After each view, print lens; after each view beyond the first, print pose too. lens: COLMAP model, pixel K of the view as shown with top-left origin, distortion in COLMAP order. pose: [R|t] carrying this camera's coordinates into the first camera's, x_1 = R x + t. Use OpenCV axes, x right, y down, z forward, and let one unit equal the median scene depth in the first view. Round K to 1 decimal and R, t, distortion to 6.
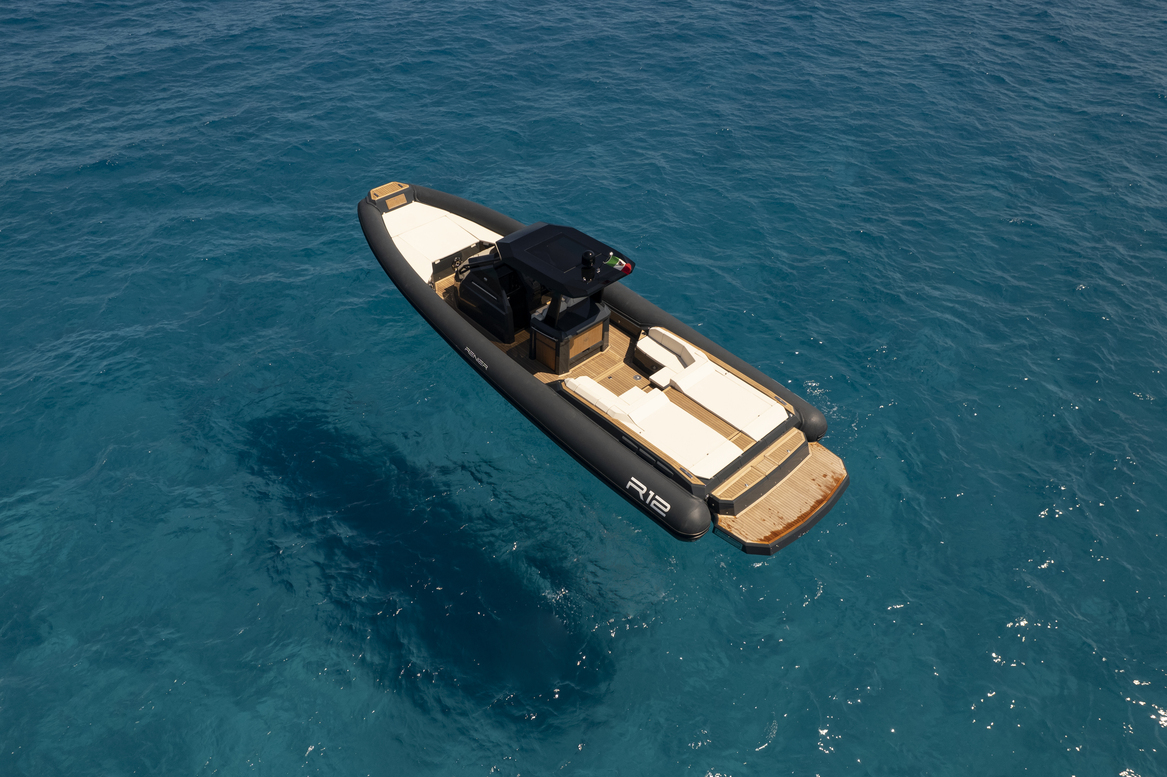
lens RADIAL K [[878.8, 0, 587.4], [0, 878.8, 392.3], [0, 0, 1]] dist [-0.030410, 0.000972]
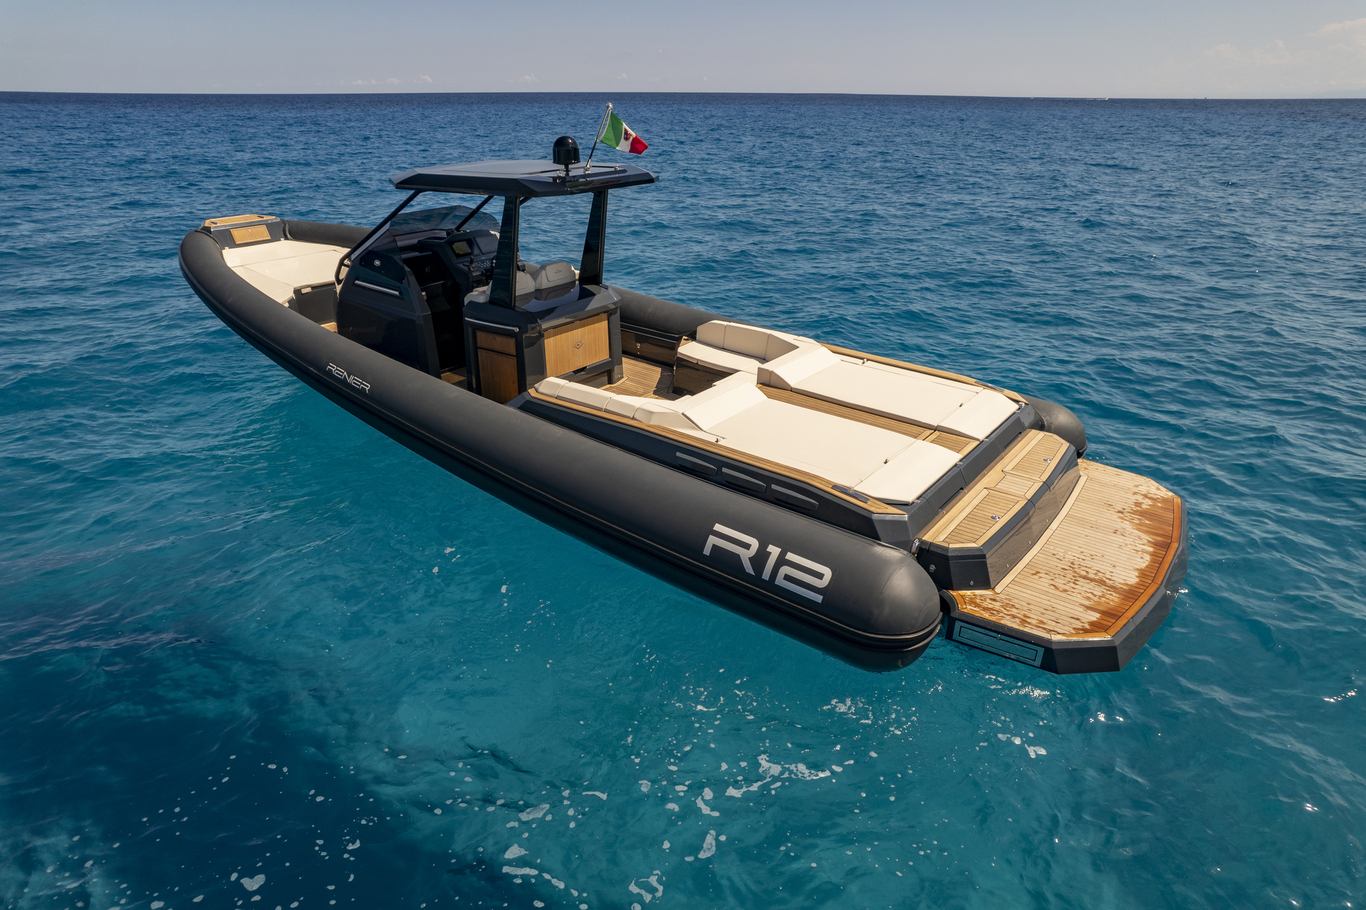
lens RADIAL K [[872.2, 0, 686.6], [0, 872.2, 447.4], [0, 0, 1]] dist [-0.044758, 0.000320]
pose [[0.989313, -0.086935, 0.117054, -0.003731], [0.117181, 0.951787, -0.283496, 0.159924], [-0.086764, 0.294183, 0.951803, 0.580496]]
